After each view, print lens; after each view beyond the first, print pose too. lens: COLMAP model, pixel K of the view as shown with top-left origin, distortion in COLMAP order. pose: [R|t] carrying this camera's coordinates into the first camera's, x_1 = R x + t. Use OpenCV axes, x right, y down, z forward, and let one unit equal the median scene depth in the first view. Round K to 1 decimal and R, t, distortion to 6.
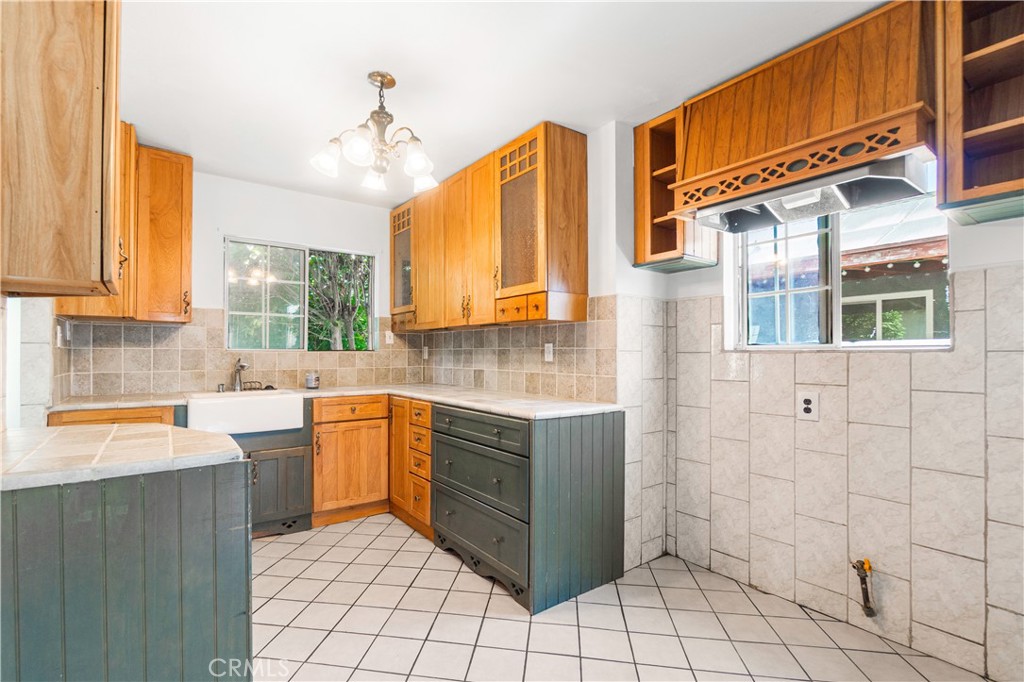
lens RADIAL K [[463.8, 0, 507.8], [0, 463.8, 346.8], [0, 0, 1]] dist [-0.020206, 0.002382]
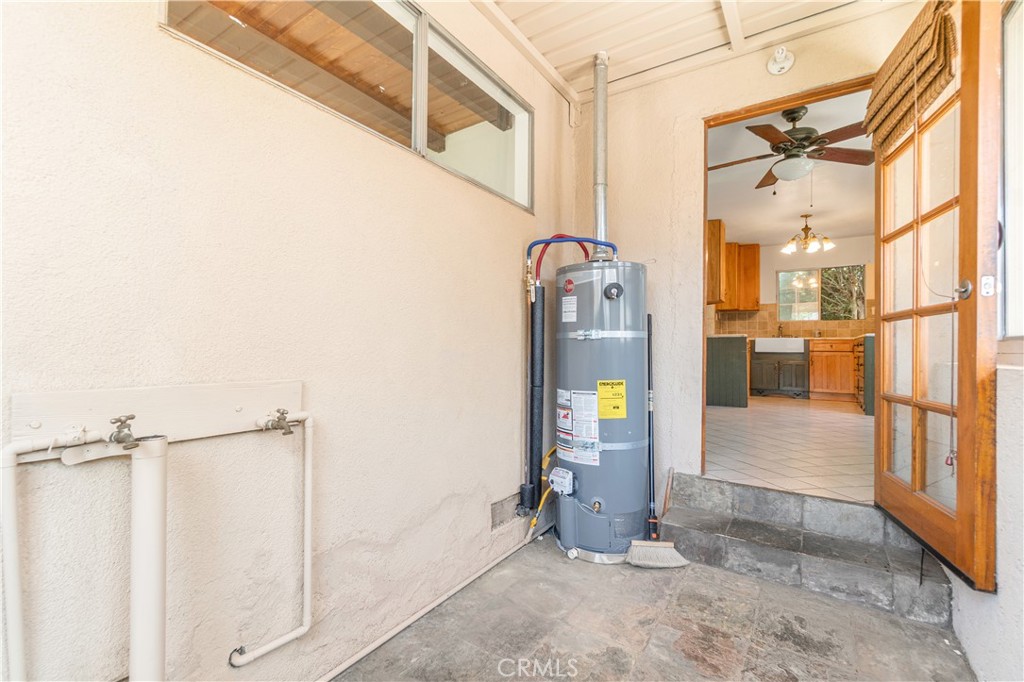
lens RADIAL K [[463.8, 0, 506.7], [0, 463.8, 348.0], [0, 0, 1]] dist [-0.020206, 0.002382]
pose [[0.345671, -0.006851, -0.938331, 1.190633], [0.019804, 0.999804, -0.000005, 0.127555], [0.938147, -0.018581, 0.345739, -1.169902]]
